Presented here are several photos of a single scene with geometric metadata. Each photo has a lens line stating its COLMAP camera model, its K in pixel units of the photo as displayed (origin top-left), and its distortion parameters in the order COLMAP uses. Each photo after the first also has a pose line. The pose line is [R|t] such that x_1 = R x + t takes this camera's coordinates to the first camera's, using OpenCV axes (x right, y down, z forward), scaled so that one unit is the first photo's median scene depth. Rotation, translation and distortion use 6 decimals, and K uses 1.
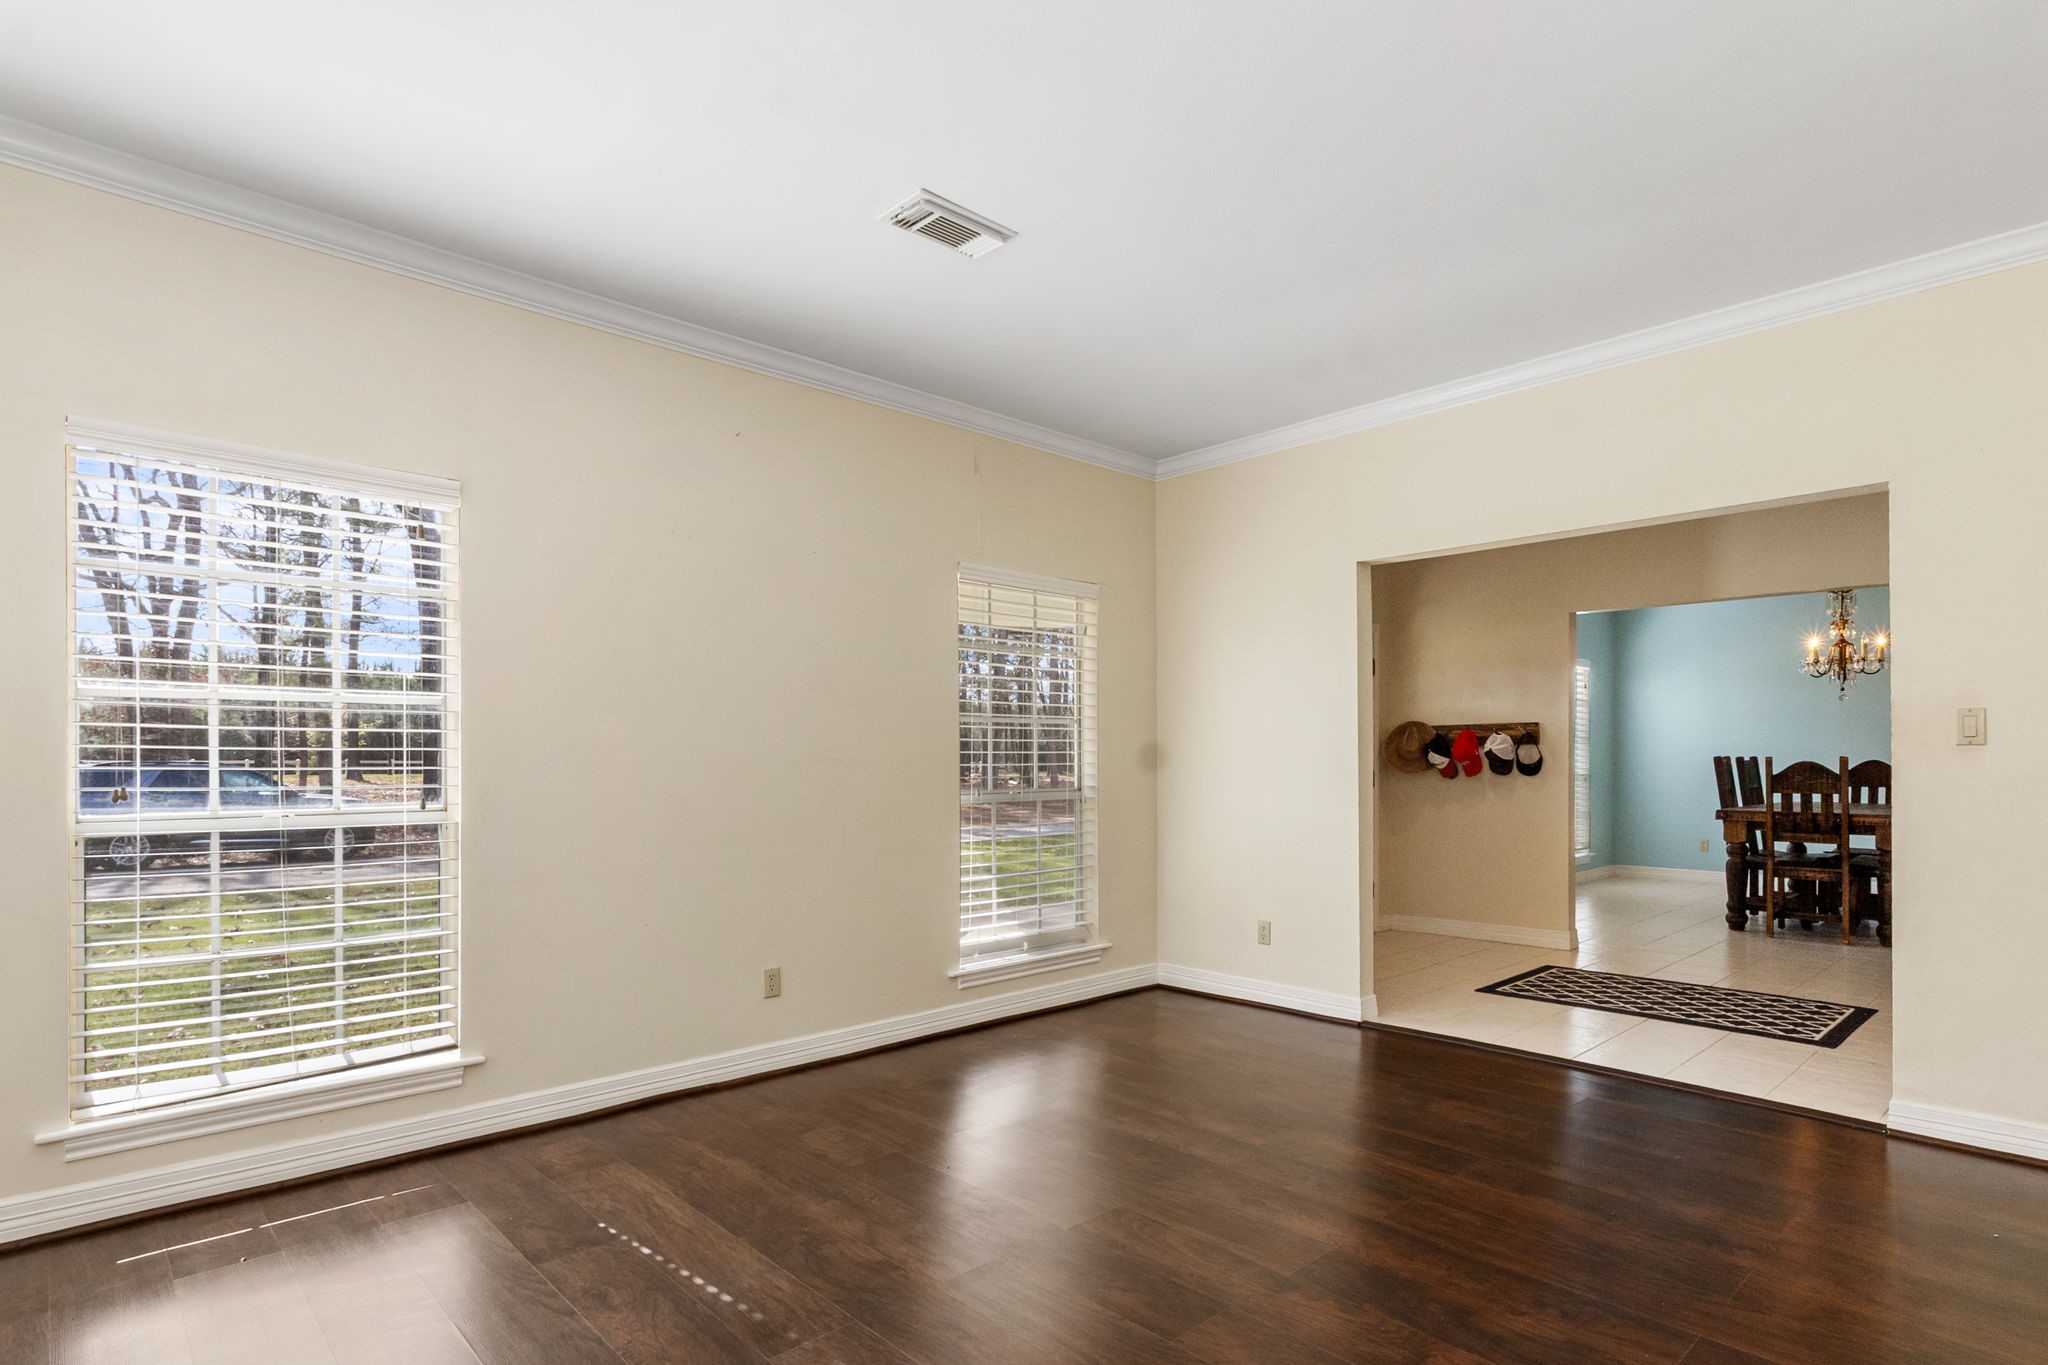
lens RADIAL K [[1066.0, 0, 1026.0], [0, 1066.0, 750.1], [0, 0, 1]] dist [0.000931, -0.000186]
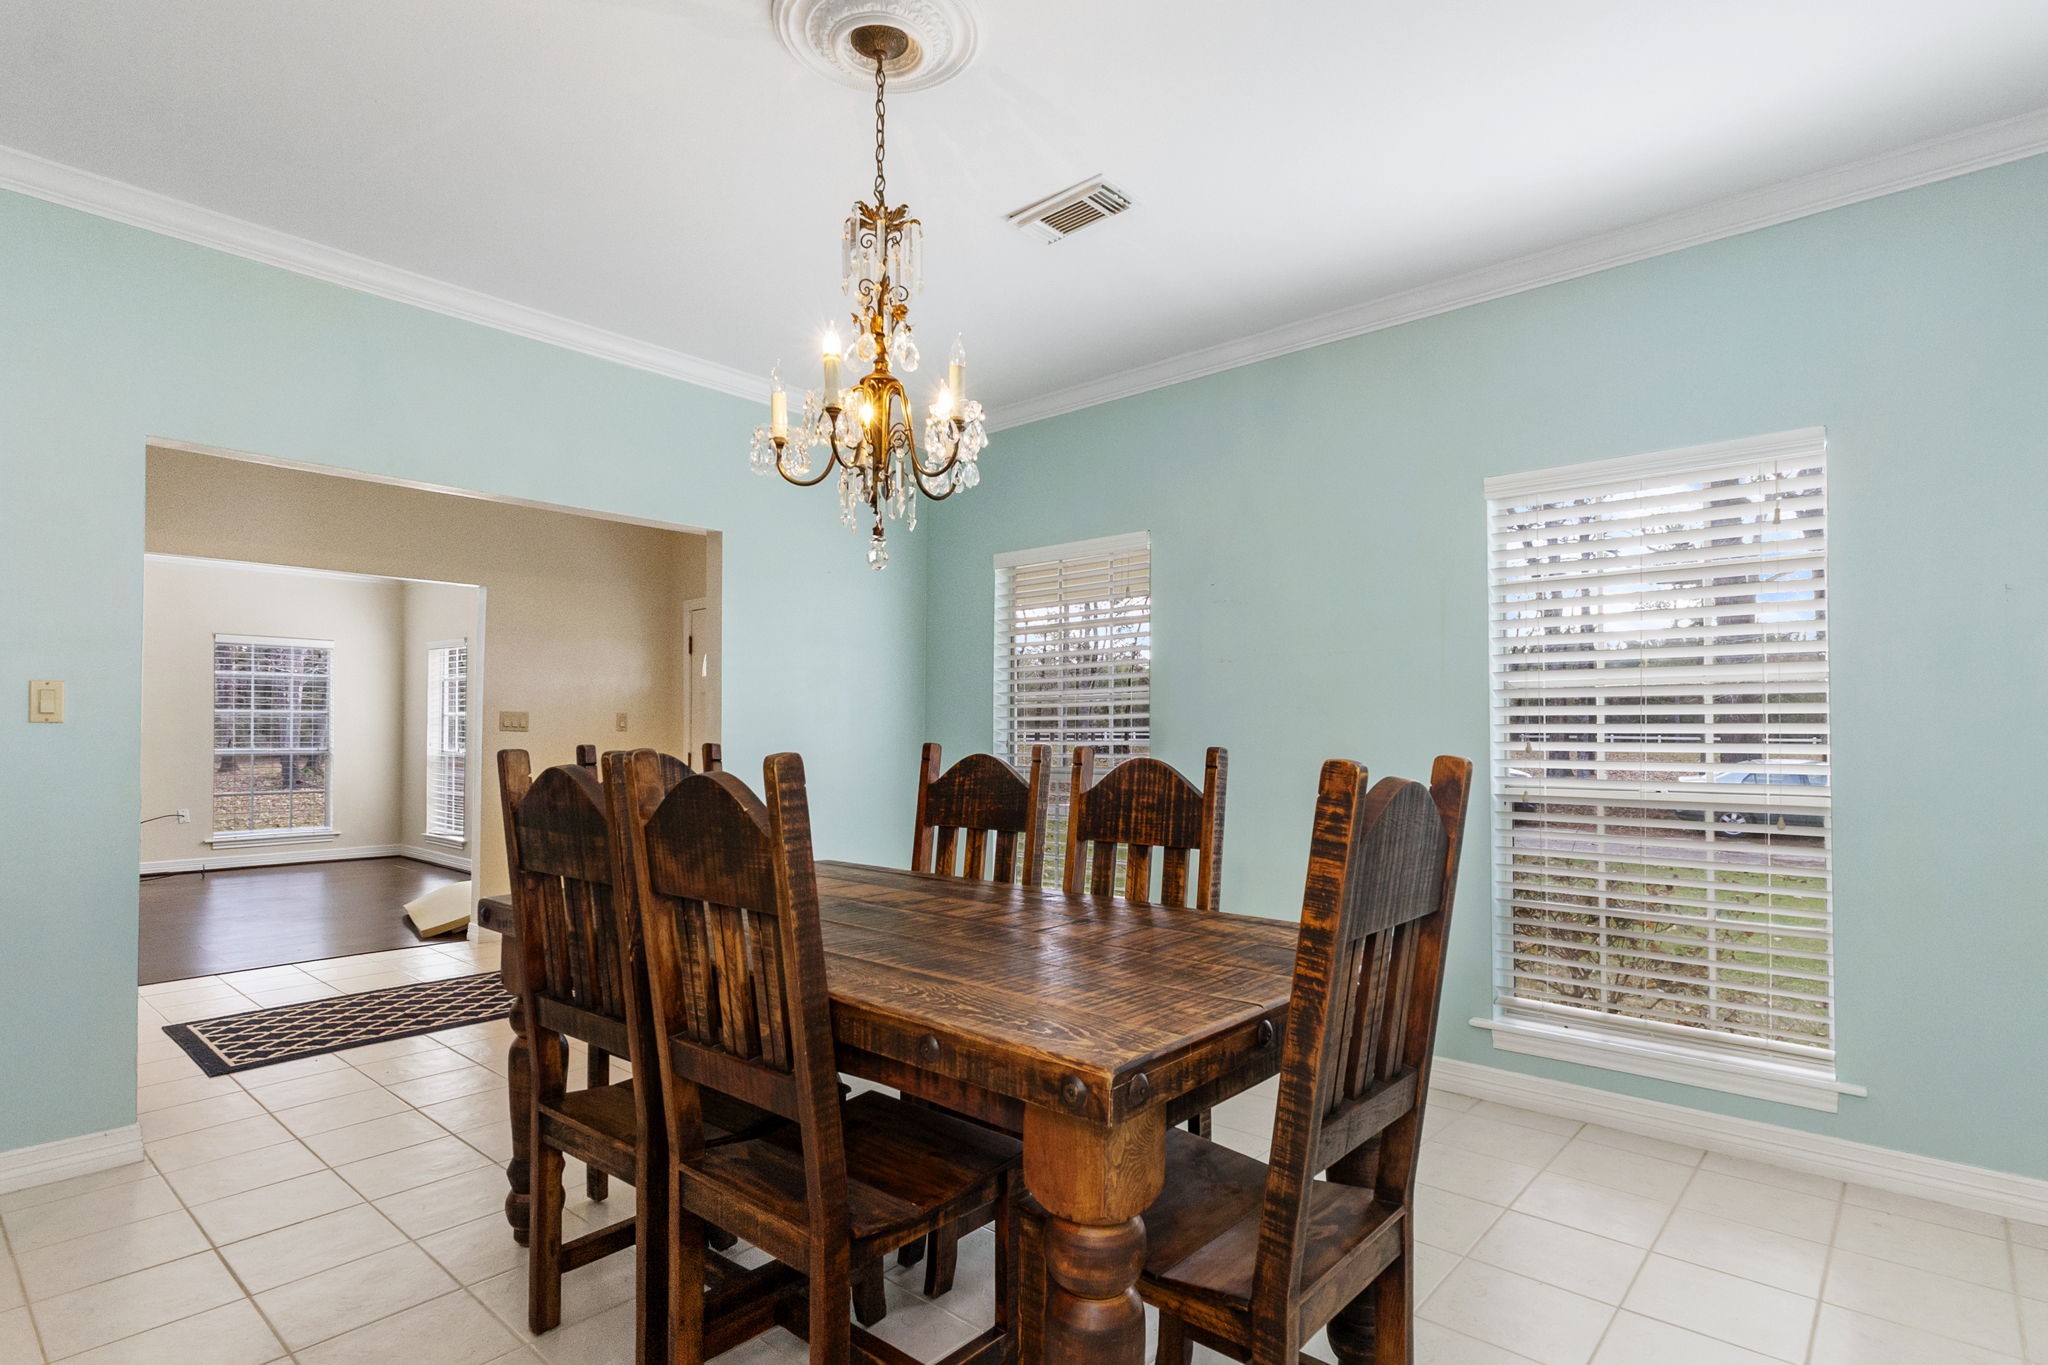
lens RADIAL K [[1033.0, 0, 1026.0], [0, 1033.0, 653.4], [0, 0, 1]] dist [-0.000674, -0.000433]
pose [[0.104237, -0.081927, -0.991172, 1.658063], [0.008423, 0.996638, -0.081493, 0.016090], [0.994517, 0.000146, 0.104576, 1.548077]]
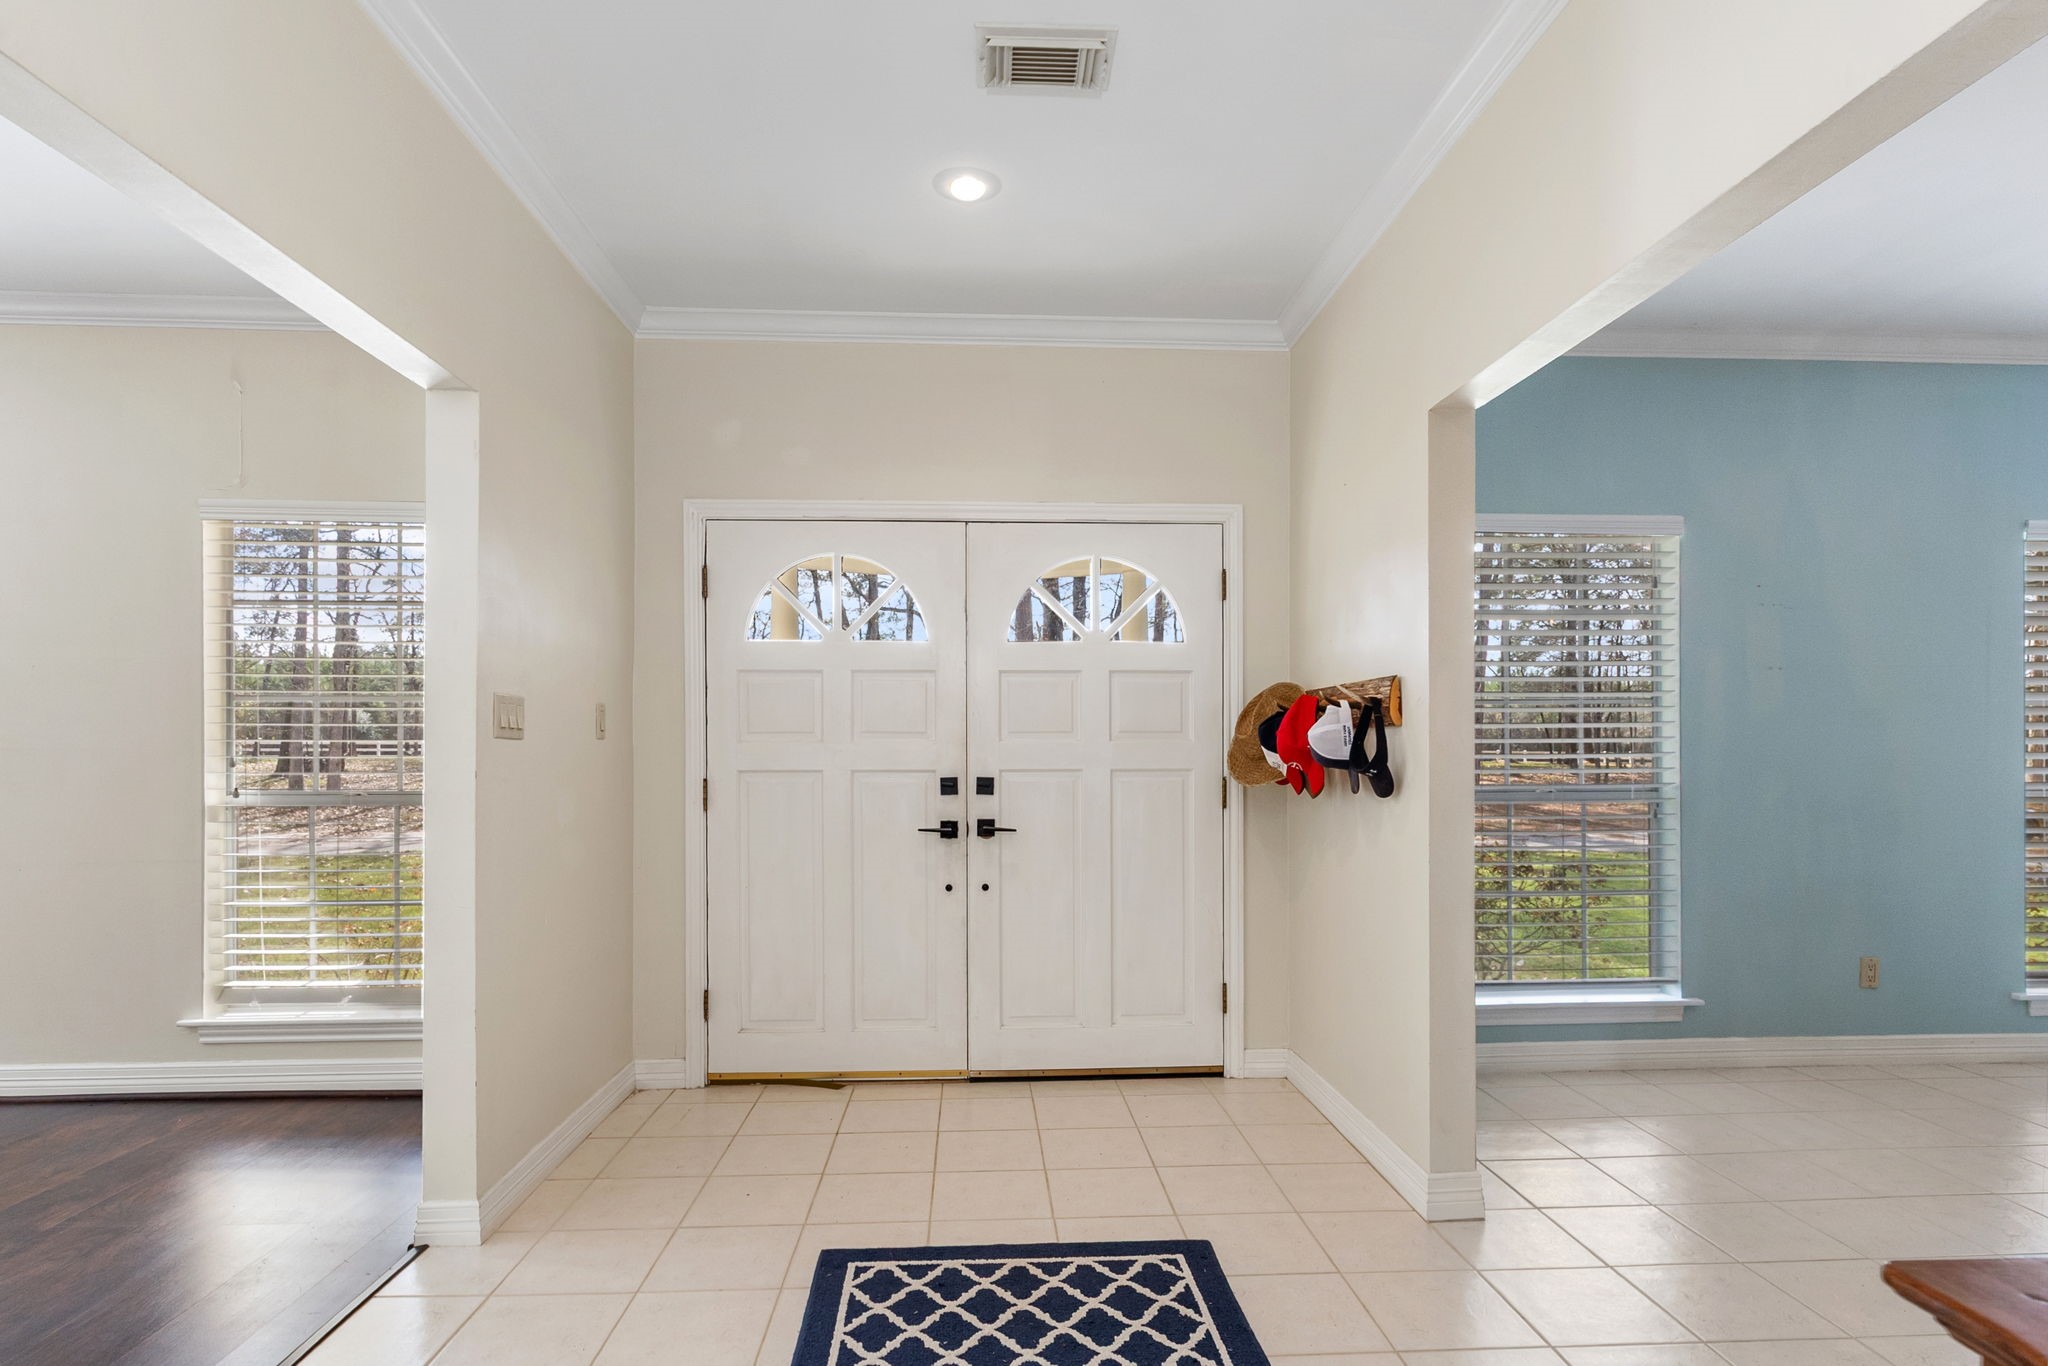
lens RADIAL K [[995.9, 0, 1020.1], [0, 995.9, 742.0], [0, 0, 1]] dist [0.000266, -0.000060]
pose [[0.764110, -0.004592, -0.645070, 0.300187], [0.005416, 0.999985, -0.000703, 0.002263], [0.645064, -0.002957, 0.764123, 0.286198]]
